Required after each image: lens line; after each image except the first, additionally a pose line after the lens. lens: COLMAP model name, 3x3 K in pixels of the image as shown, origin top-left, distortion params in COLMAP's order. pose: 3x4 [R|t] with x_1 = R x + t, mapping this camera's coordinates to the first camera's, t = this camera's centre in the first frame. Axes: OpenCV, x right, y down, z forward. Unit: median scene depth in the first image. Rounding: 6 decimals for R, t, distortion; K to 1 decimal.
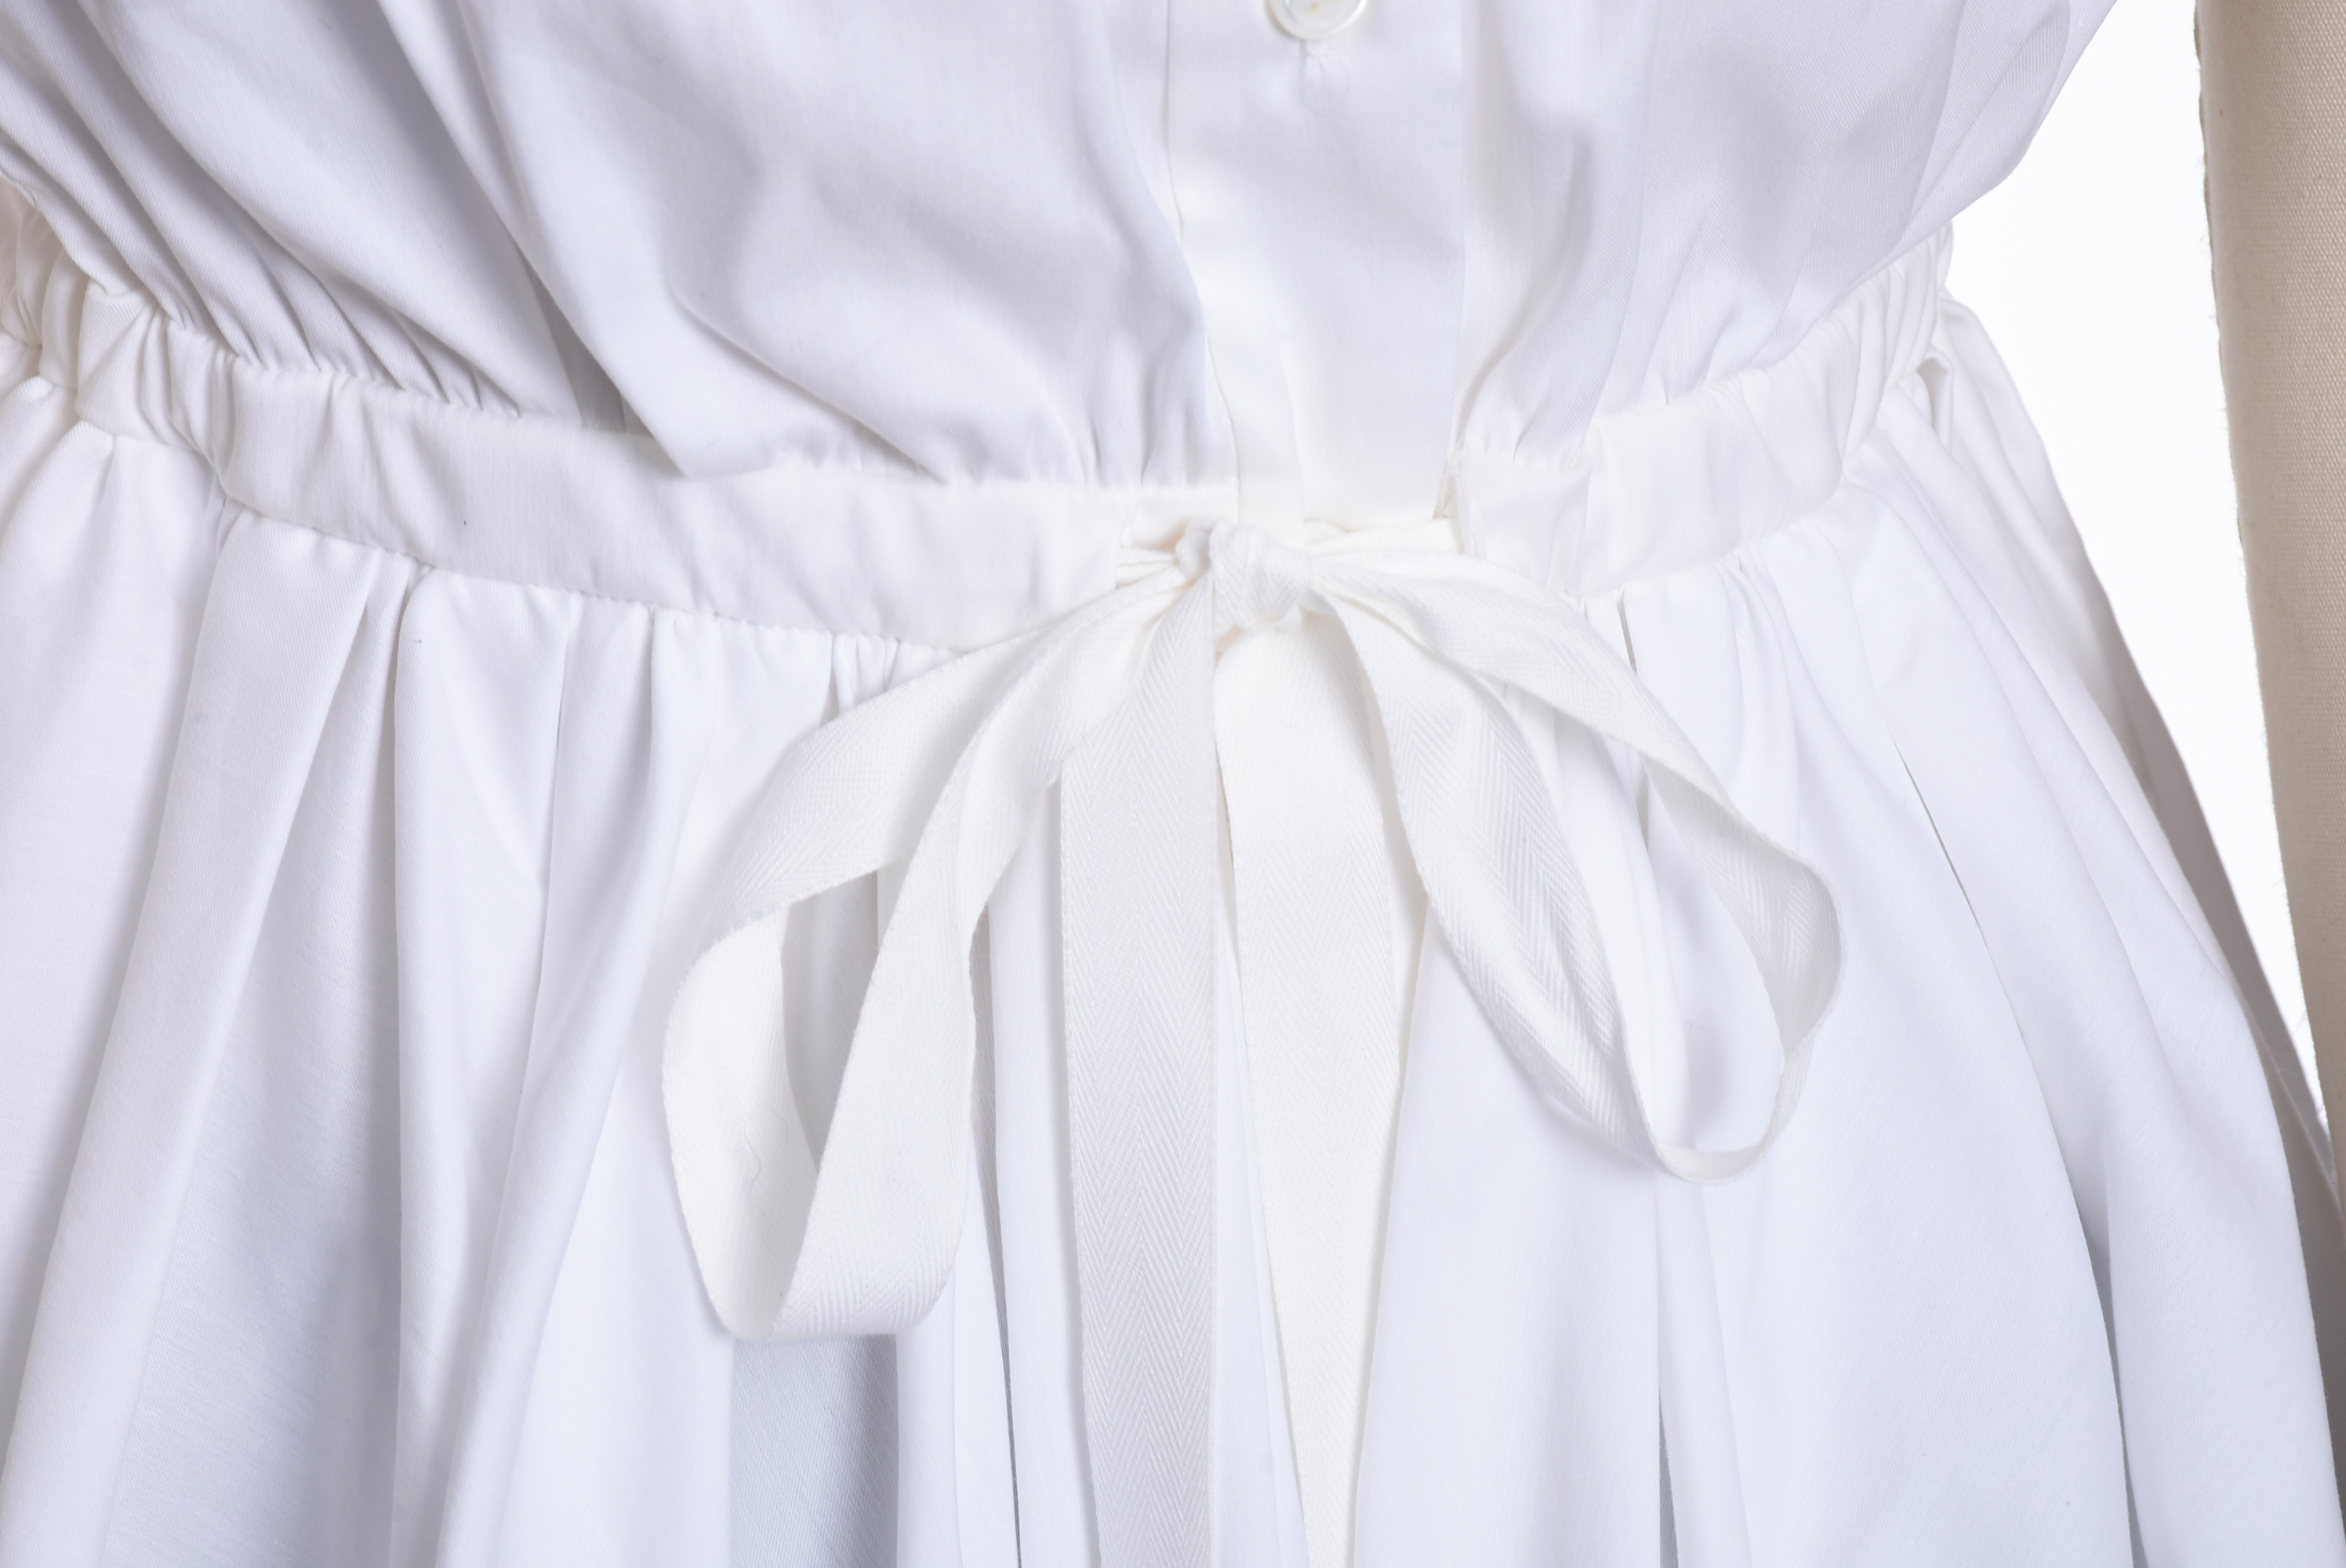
lens RADIAL K [[8054.4, 0, 1177.4], [0, 8054.4, 791.9], [0, 0, 1]] dist [-0.001690, 0.000000]
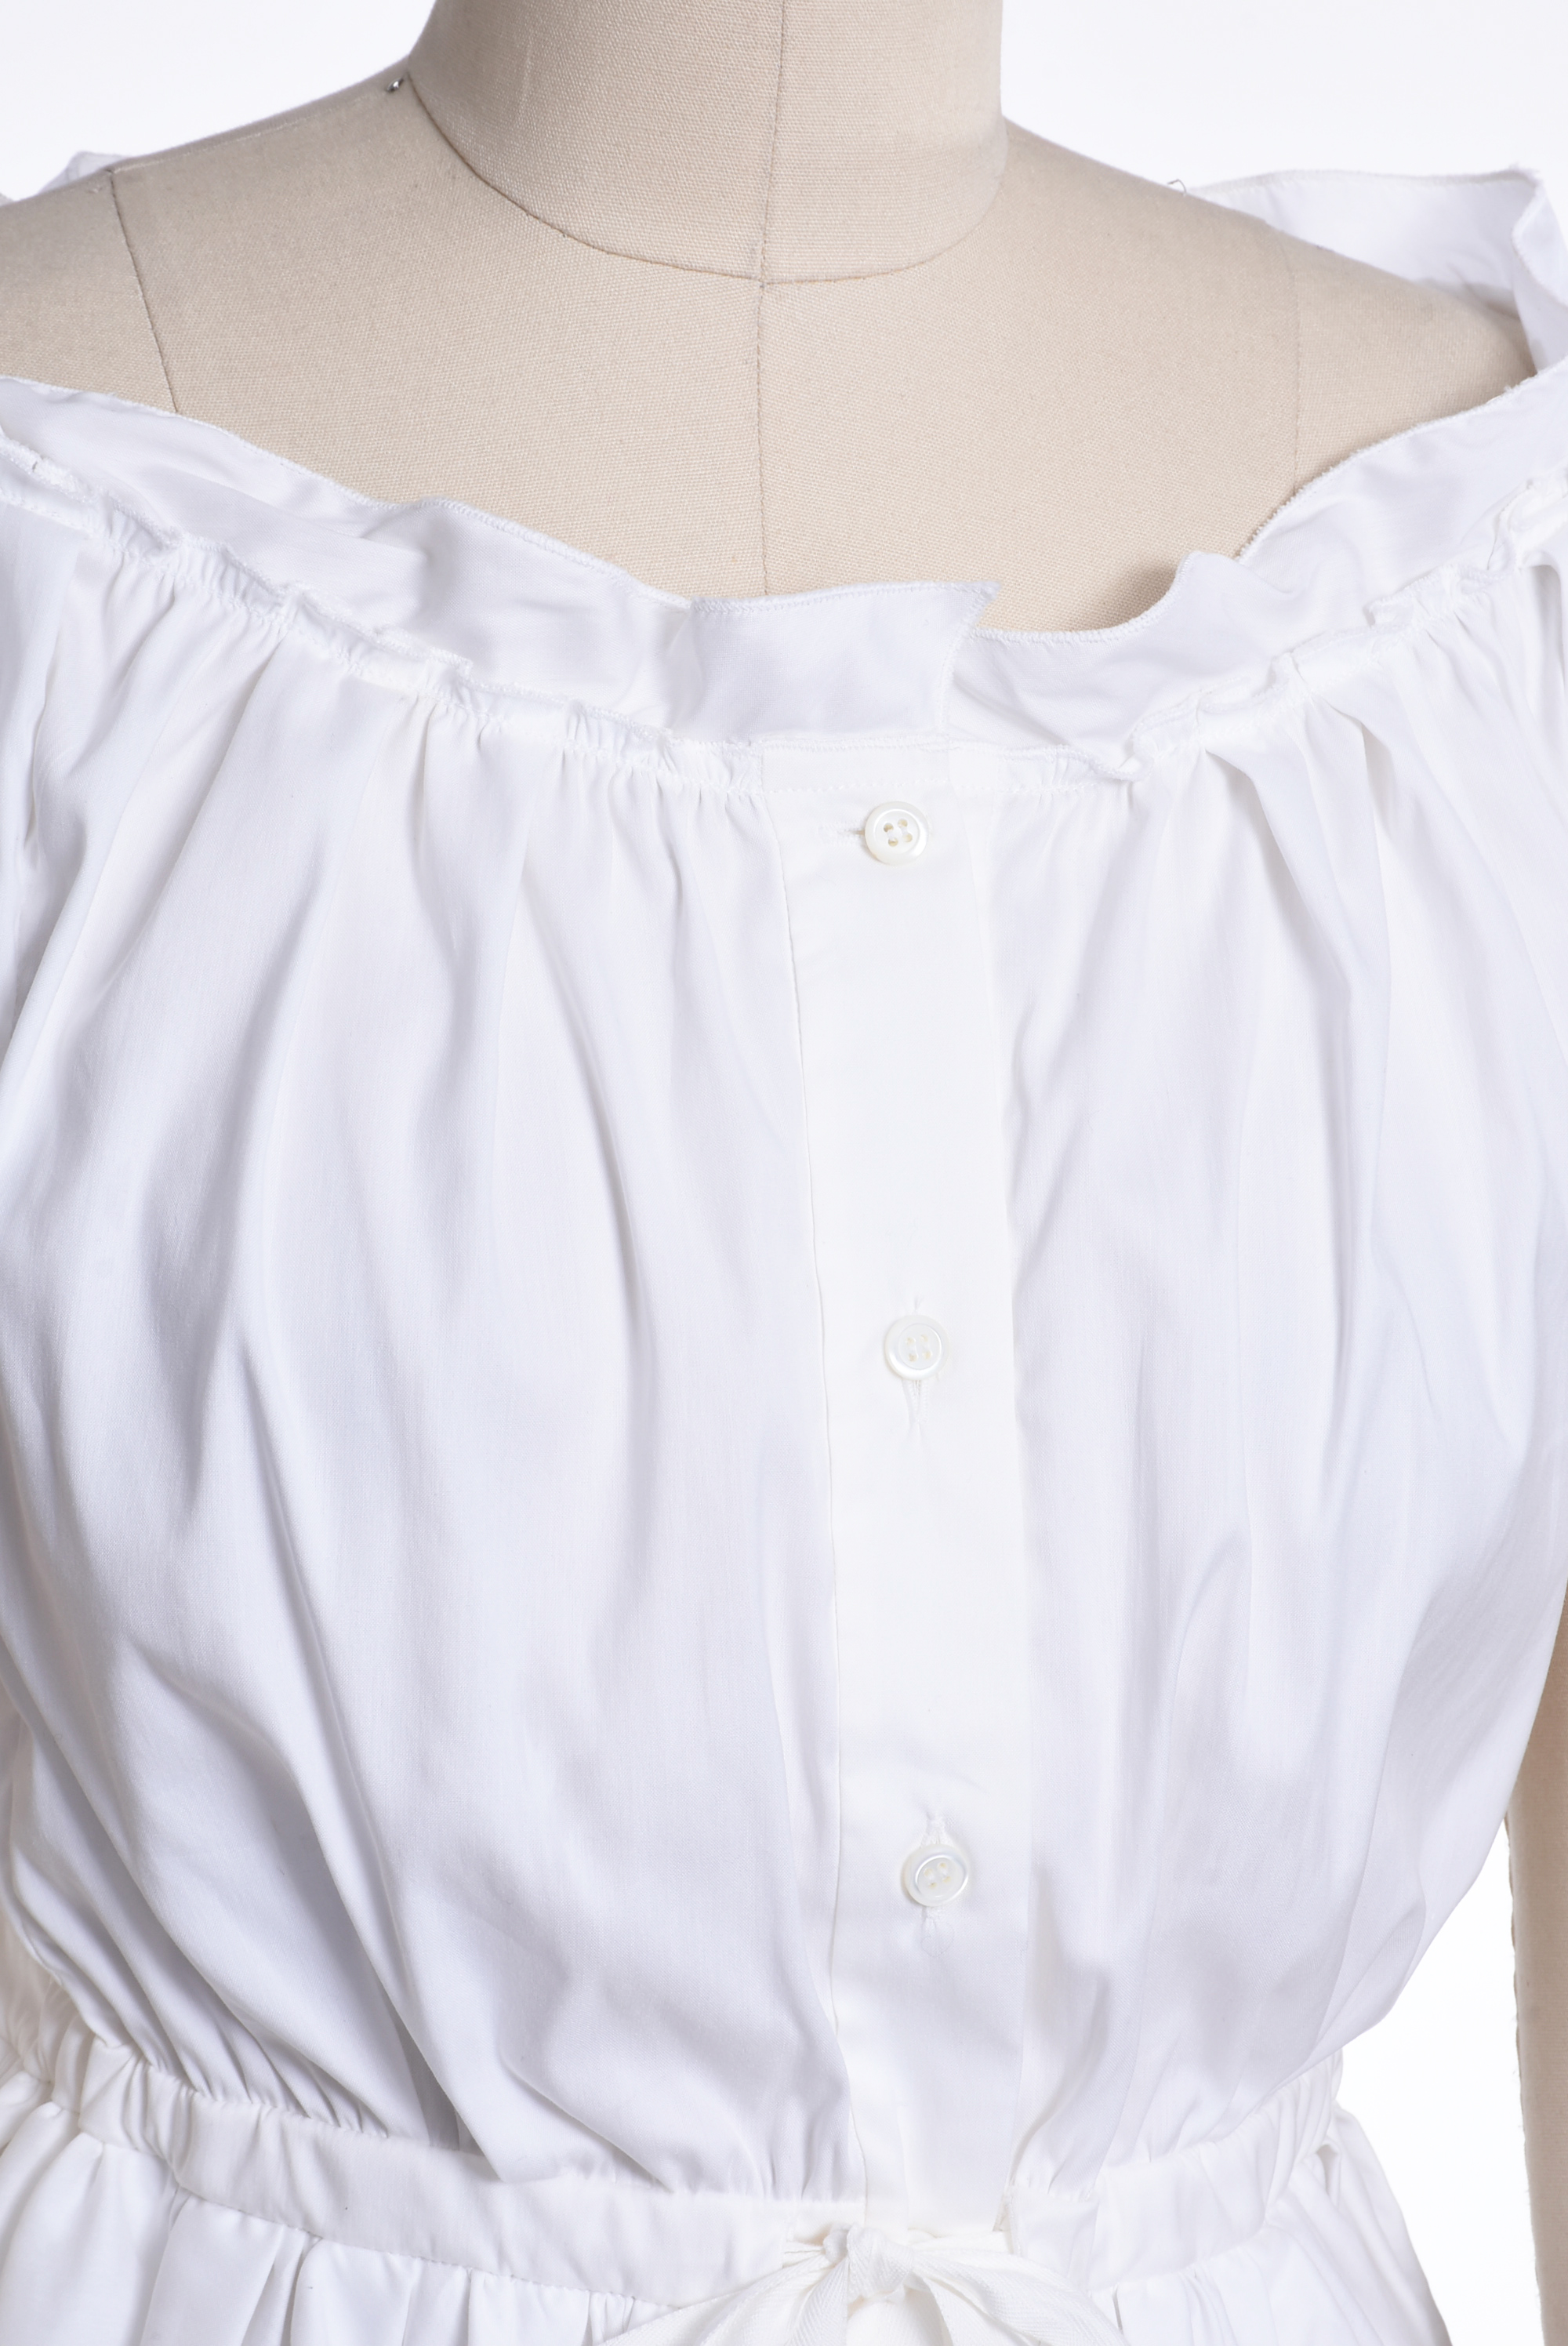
lens RADIAL K [[8054.4, 0, 777.3], [0, 8054.4, 1177.5], [0, 0, 1]] dist [-0.001690, 0.000000]
pose [[0.998850, 0.041491, 0.024027, -0.052305], [-0.036291, 0.981753, -0.186667, 0.054616], [-0.031334, 0.185580, 0.982129, -0.502812]]
